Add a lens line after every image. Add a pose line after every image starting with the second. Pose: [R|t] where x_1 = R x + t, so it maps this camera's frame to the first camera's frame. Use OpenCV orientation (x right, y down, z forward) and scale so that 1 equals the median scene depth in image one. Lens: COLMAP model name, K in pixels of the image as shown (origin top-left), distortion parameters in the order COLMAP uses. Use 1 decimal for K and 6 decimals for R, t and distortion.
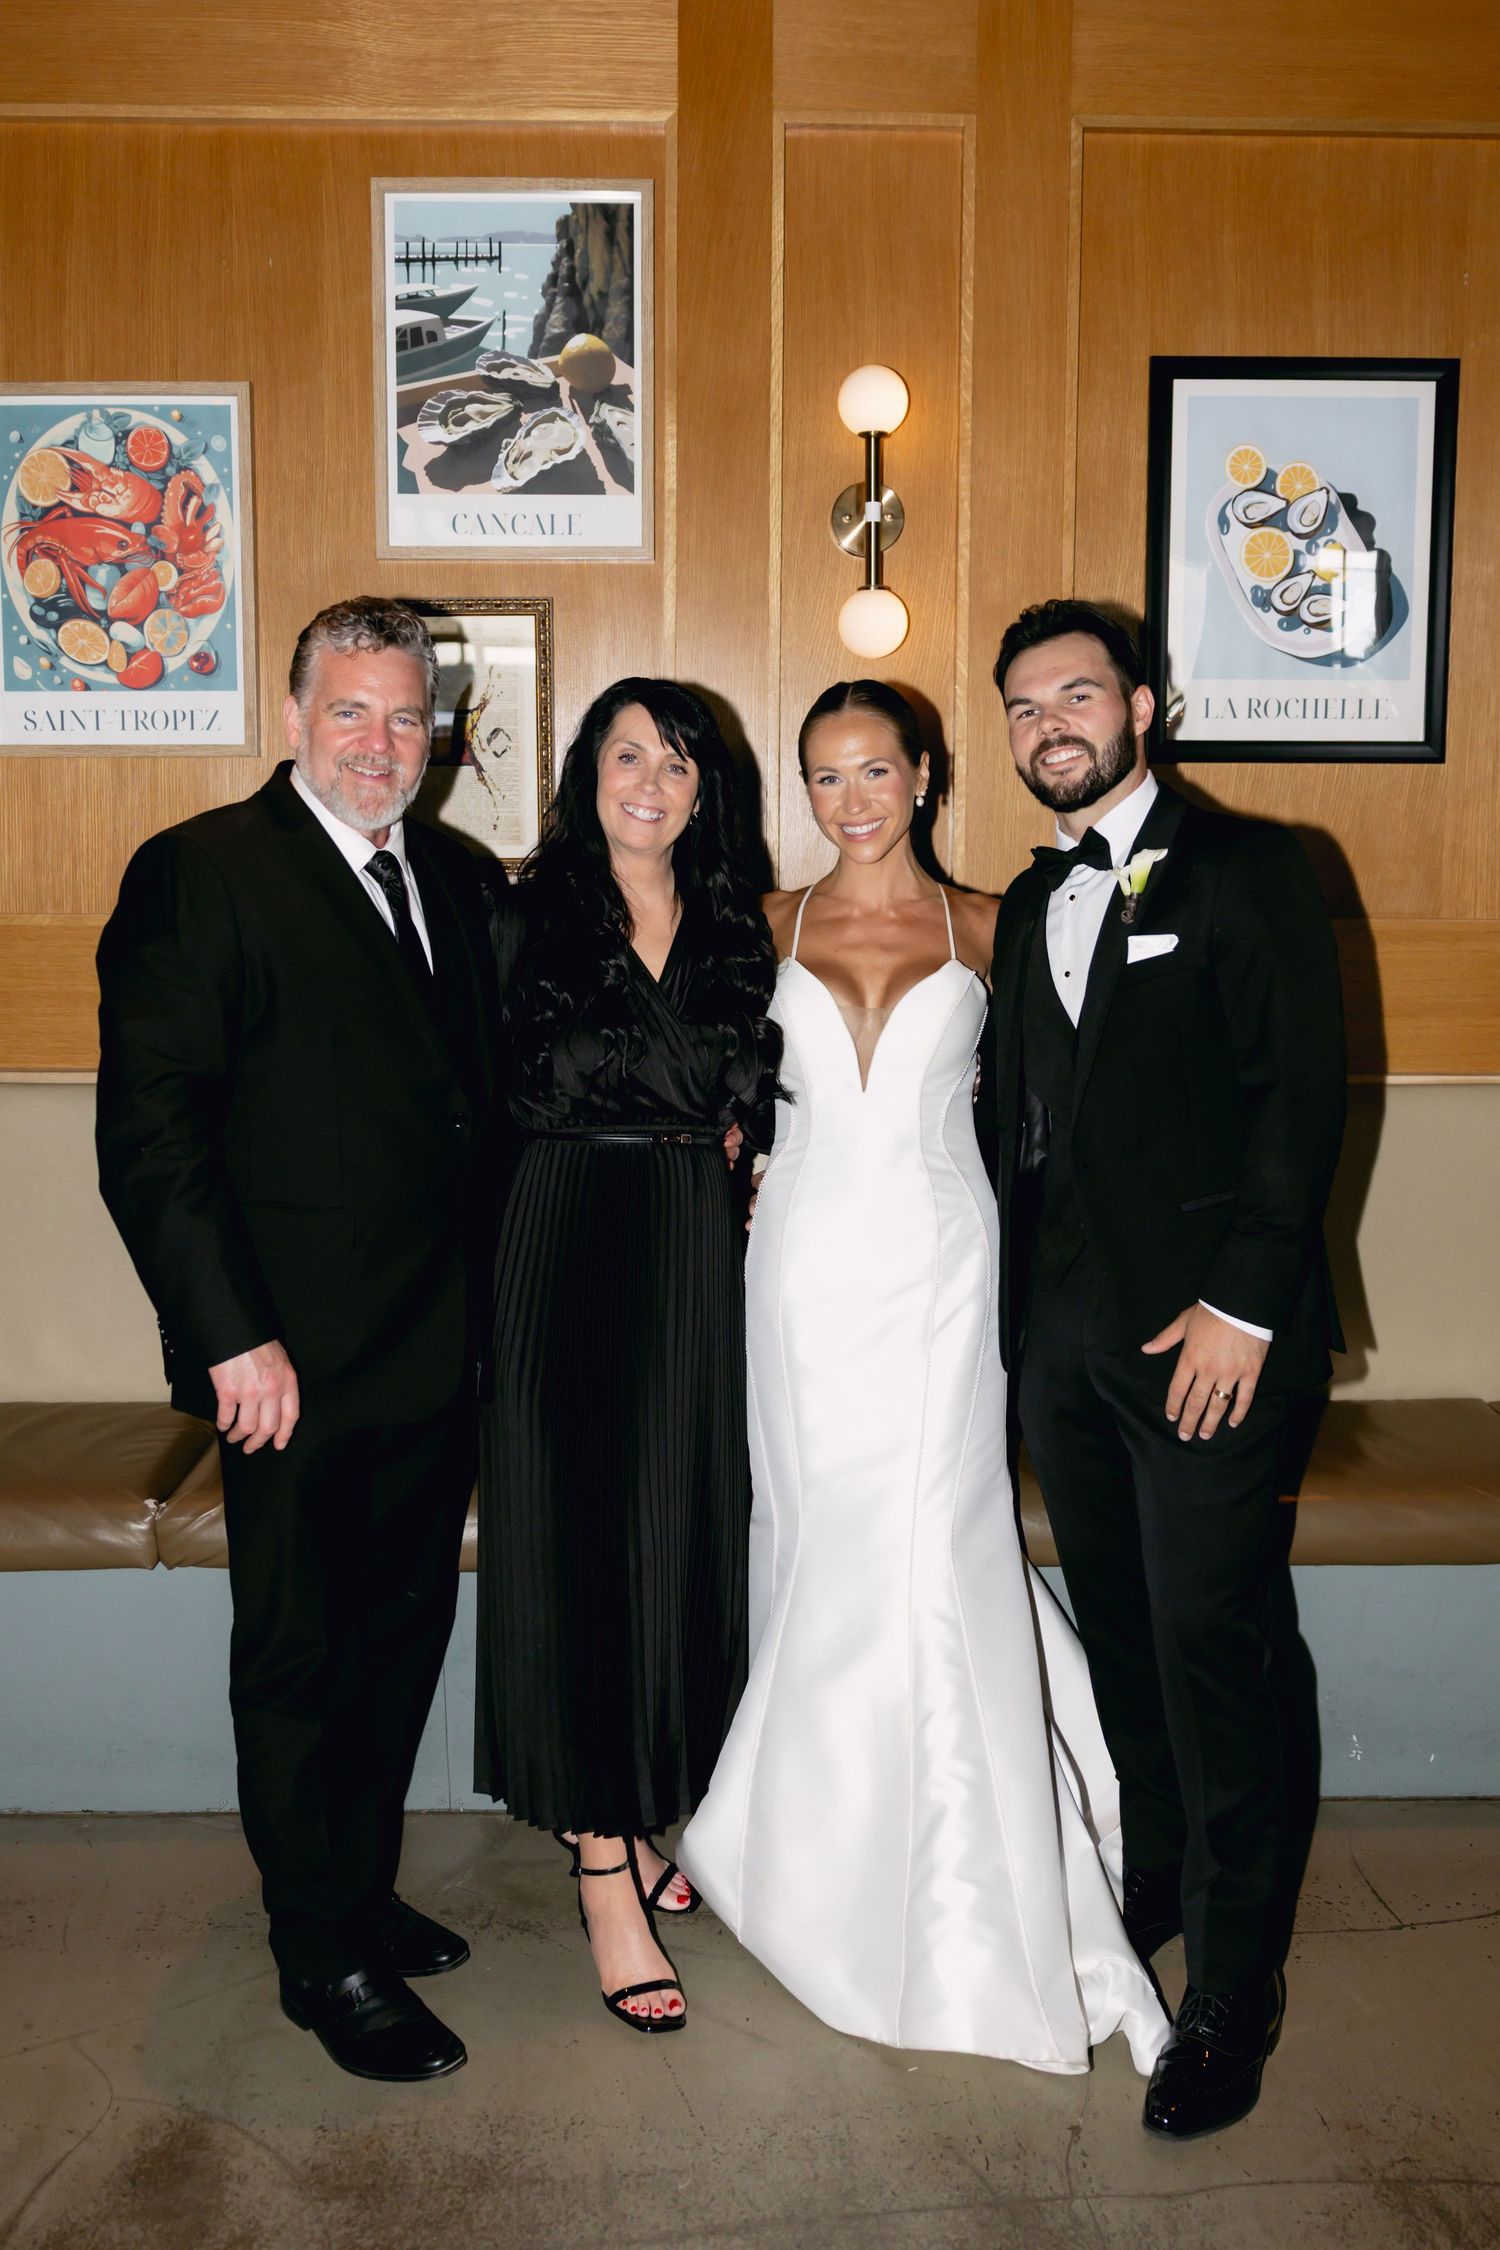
lens RADIAL K [[1975.2, 0, 721.4], [0, 1975.2, 1014.7], [0, 0, 1]] dist [-0.022826, 0.019085]
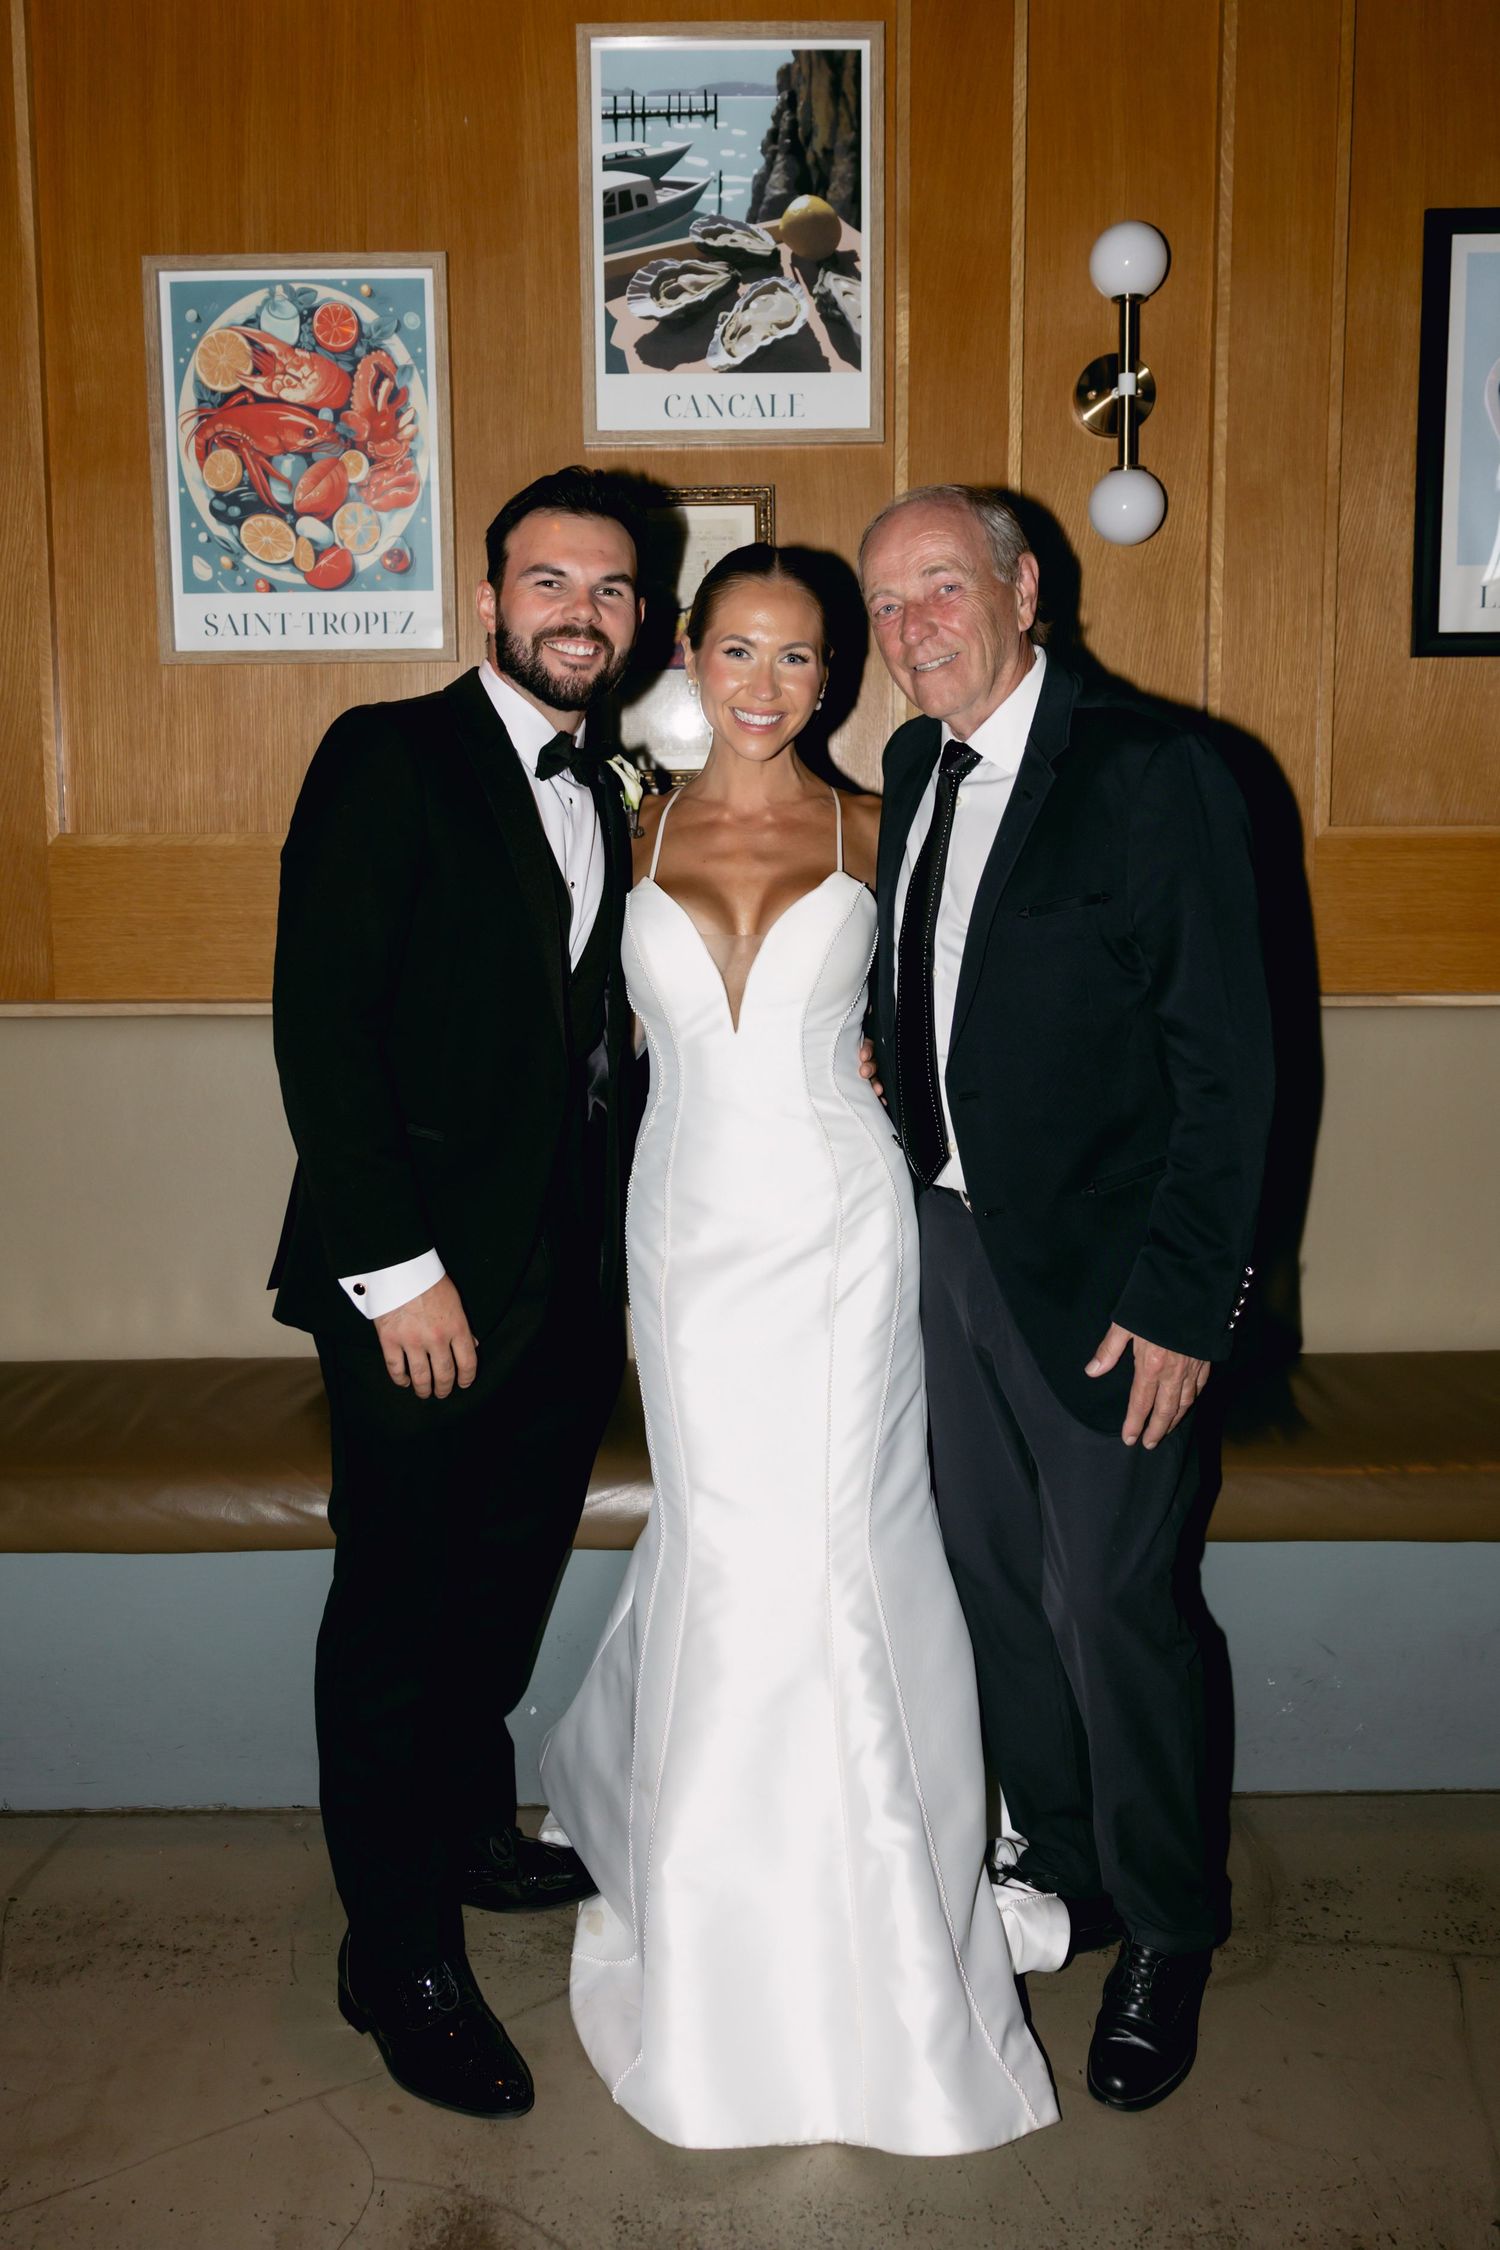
lens RADIAL K [[1851.6, 0, 728.8], [0, 1851.6, 974.5], [0, 0, 1]] dist [0.002622, 0.011550]
pose [[0.999796, -0.008425, -0.018378, -0.093160], [0.008649, 0.999889, 0.012147, 0.007117], [0.018273, -0.012303, 0.999757, 0.130036]]
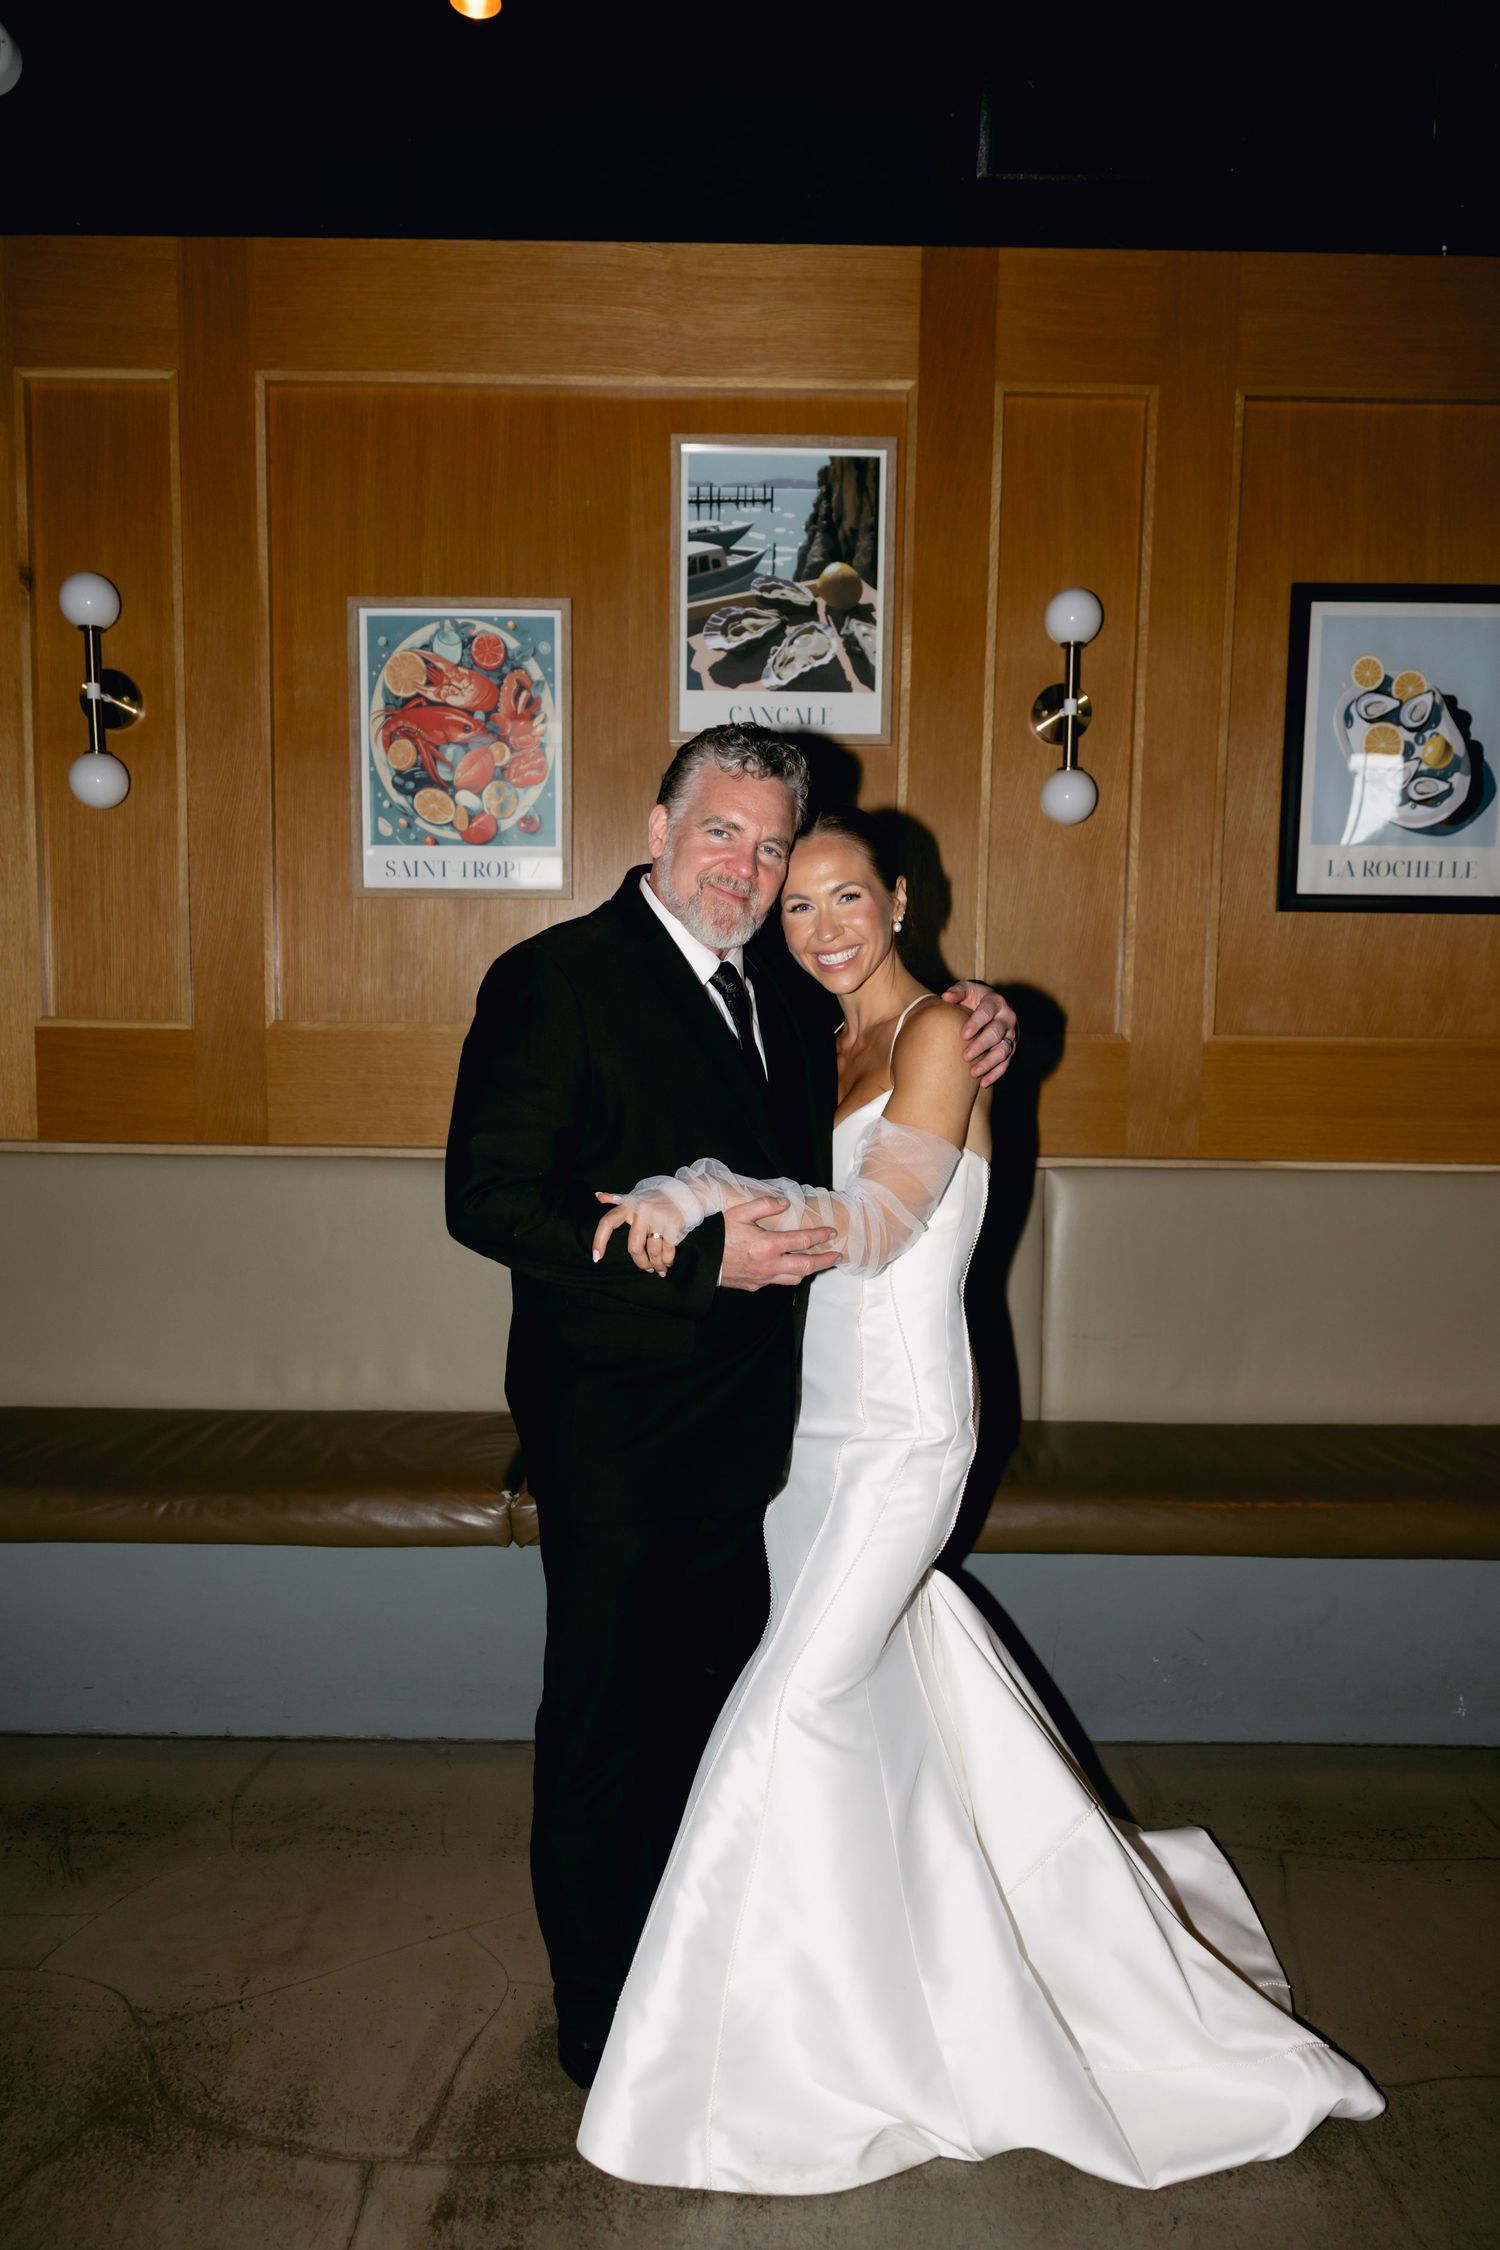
lens RADIAL K [[1488.1, 0, 750.8], [0, 1488.1, 1131.4], [0, 0, 1]] dist [0.000872, -0.000213]
pose [[0.999794, 0.012455, -0.016025, -0.105054], [-0.012313, 0.999885, 0.008895, 0.007092], [0.016134, -0.008695, 0.999832, 0.053261]]
